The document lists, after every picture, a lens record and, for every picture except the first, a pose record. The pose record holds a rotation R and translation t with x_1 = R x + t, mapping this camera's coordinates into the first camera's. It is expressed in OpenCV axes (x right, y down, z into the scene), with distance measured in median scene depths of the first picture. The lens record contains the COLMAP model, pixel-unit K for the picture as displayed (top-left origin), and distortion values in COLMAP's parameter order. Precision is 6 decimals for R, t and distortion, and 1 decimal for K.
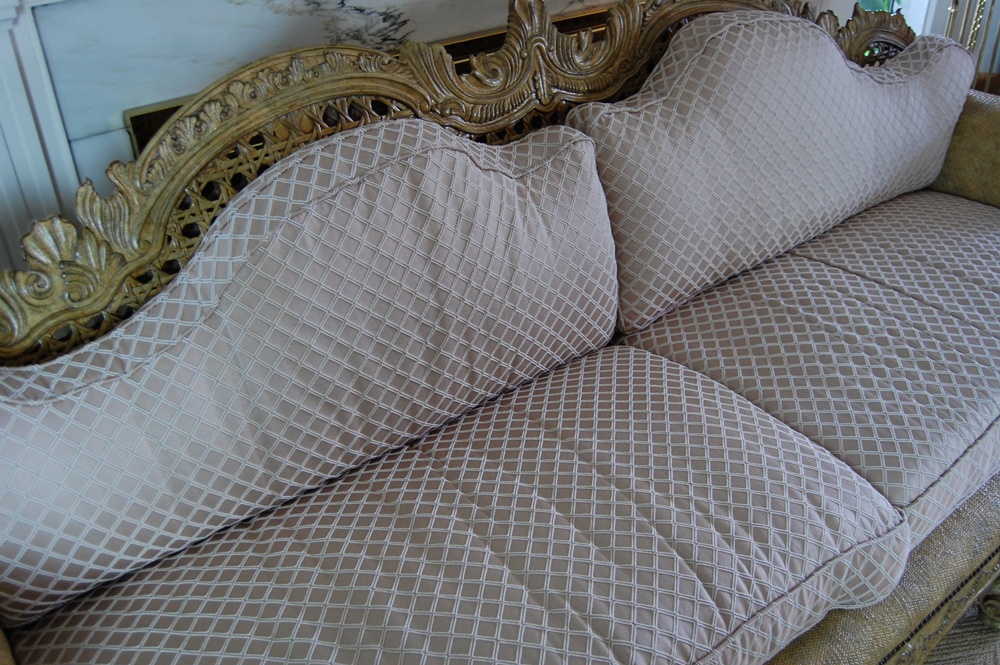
lens RADIAL K [[914.1, 0, 501.0], [0, 914.1, 331.6], [0, 0, 1]] dist [-0.063652, 0.000000]
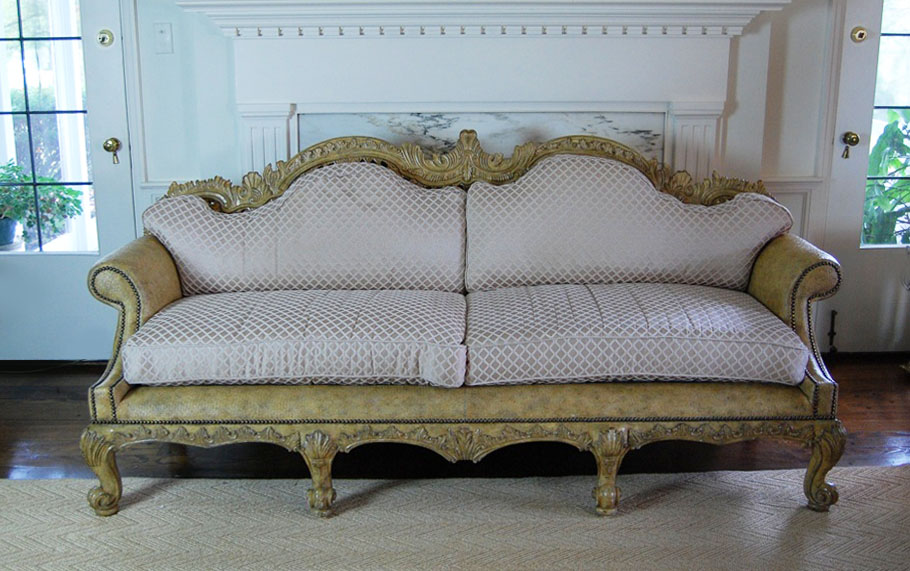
lens RADIAL K [[810.8, 0, 456.3], [0, 810.8, 285.3], [0, 0, 1]] dist [-0.010764, -0.006987]
pose [[0.777705, 0.198276, -0.596541, 1.549169], [-0.344993, 0.927901, -0.141351, 0.338353], [0.525504, 0.315732, 0.790037, -0.607395]]
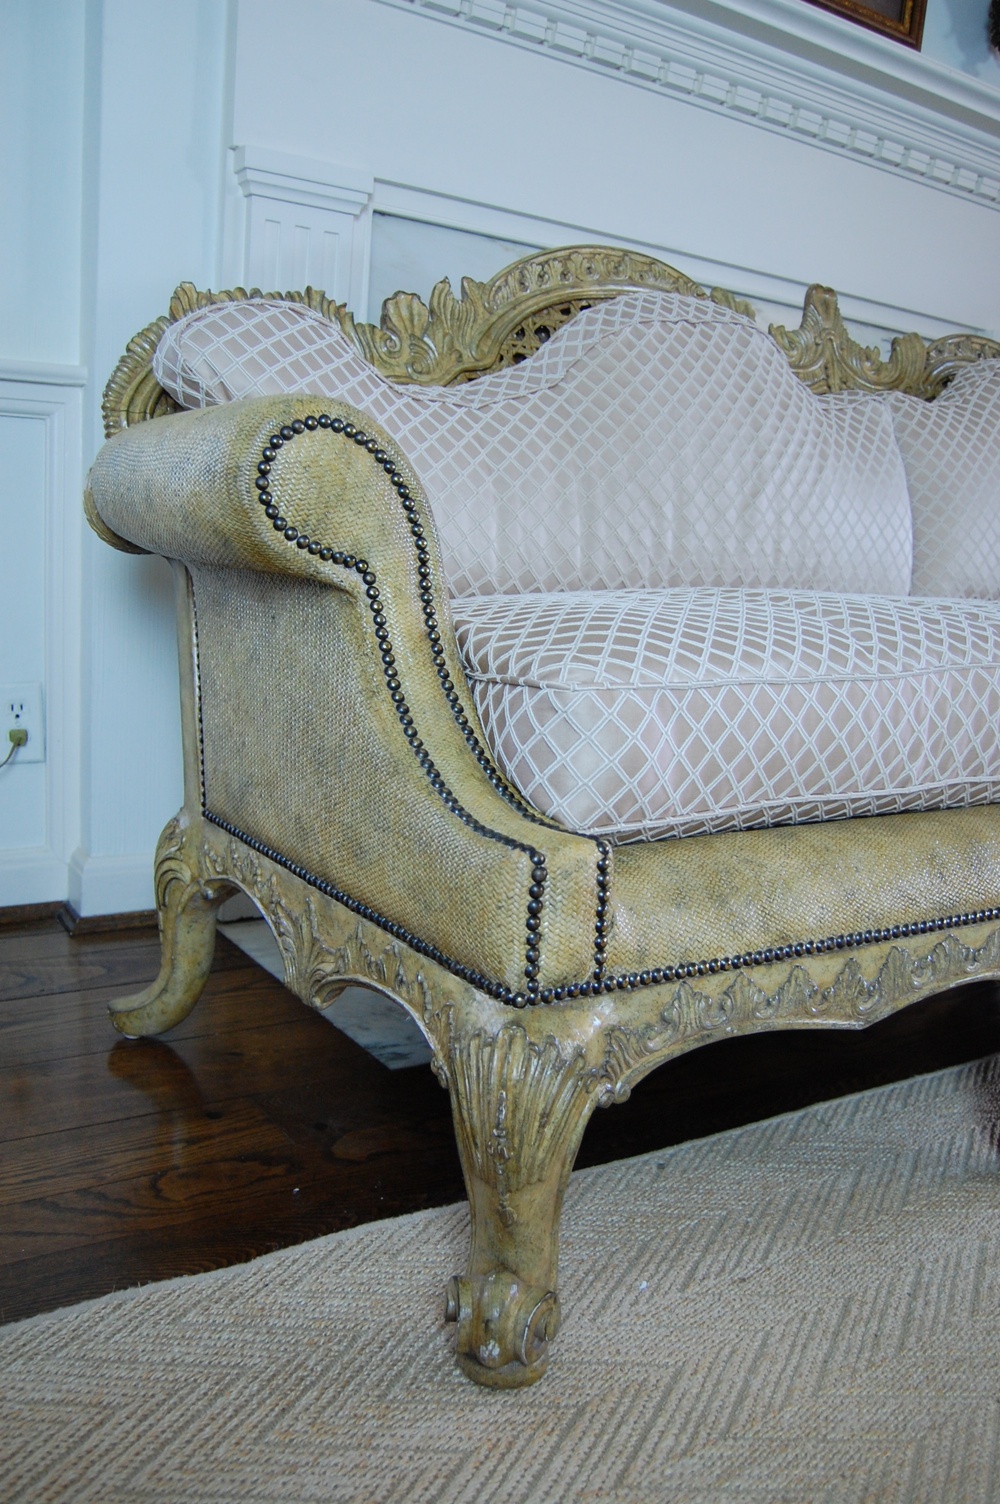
lens RADIAL K [[1286.2, 0, 503.8], [0, 1286.2, 754.4], [0, 0, 1]] dist [-0.083031, 0.023921]
pose [[0.993491, 0.092259, -0.066808, -0.221340], [-0.111198, 0.912698, -0.393214, 0.831962], [0.024698, 0.398083, 0.917017, -0.122831]]
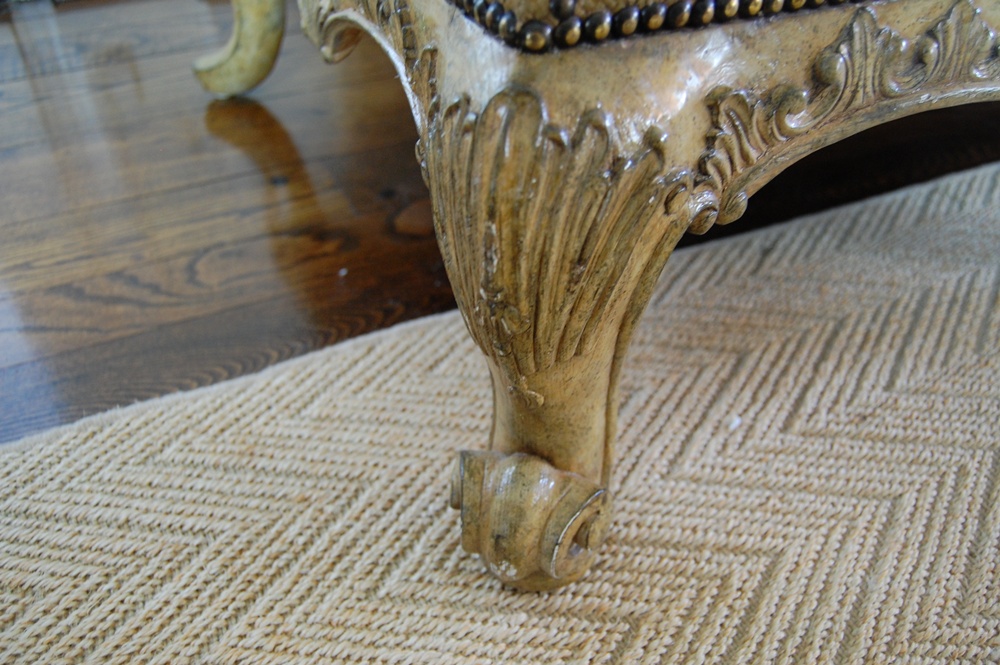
lens RADIAL K [[855.2, 0, 509.0], [0, 855.2, 348.5], [0, 0, 1]] dist [-0.083031, 0.023921]
pose [[0.975696, 0.156085, -0.153799, -0.205738], [-0.136493, 0.981985, 0.130673, 0.729669], [0.171425, -0.106505, 0.979423, 0.349772]]
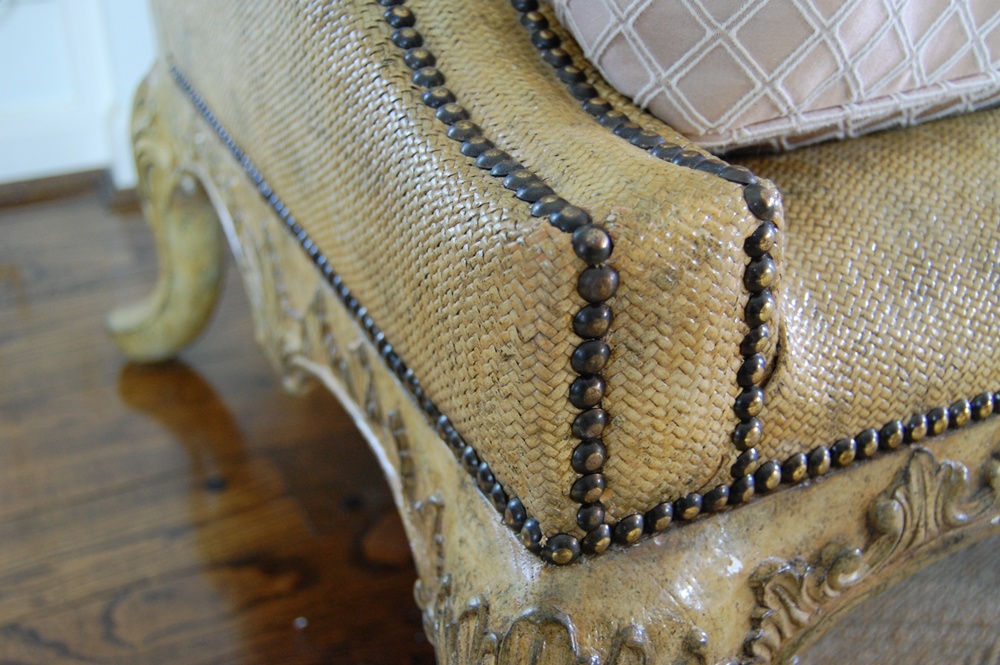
lens RADIAL K [[1133.6, 0, 516.9], [0, 1133.6, 353.7], [0, 0, 1]] dist [-0.048728, 0.000000]
pose [[0.982079, 0.112562, -0.151167, -0.221286], [-0.122572, 0.990729, -0.058590, 0.645194], [0.143171, 0.076069, 0.986770, 0.302196]]
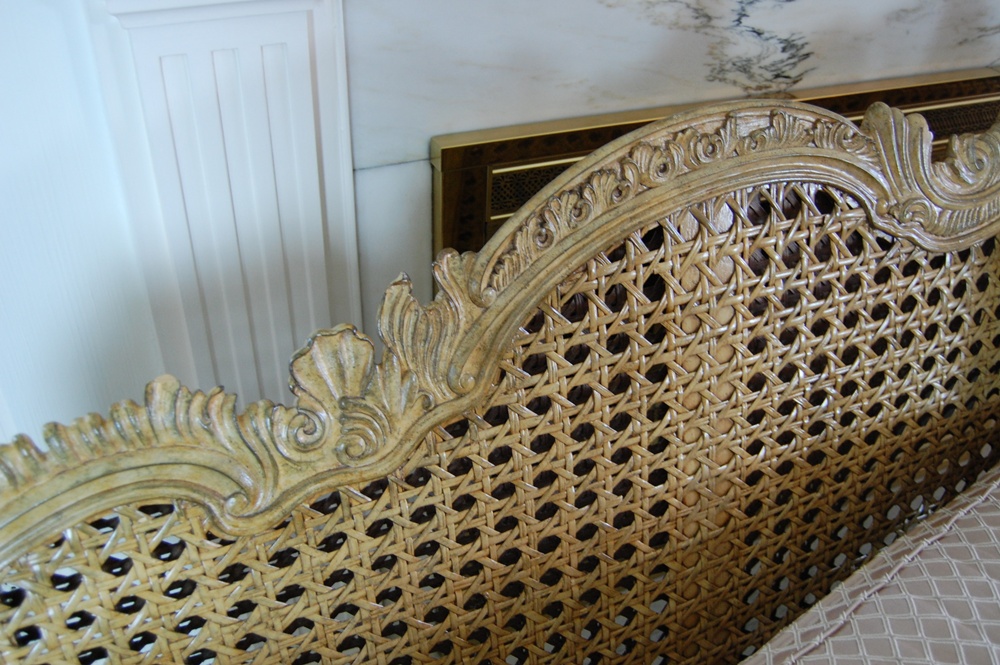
lens RADIAL K [[914.1, 0, 506.3], [0, 914.1, 334.4], [0, 0, 1]] dist [-0.063652, 0.000000]
pose [[0.971094, 0.177491, -0.159604, -0.256875], [-0.173821, 0.984090, 0.036787, -0.149838], [0.163594, -0.007981, 0.986496, 0.349705]]
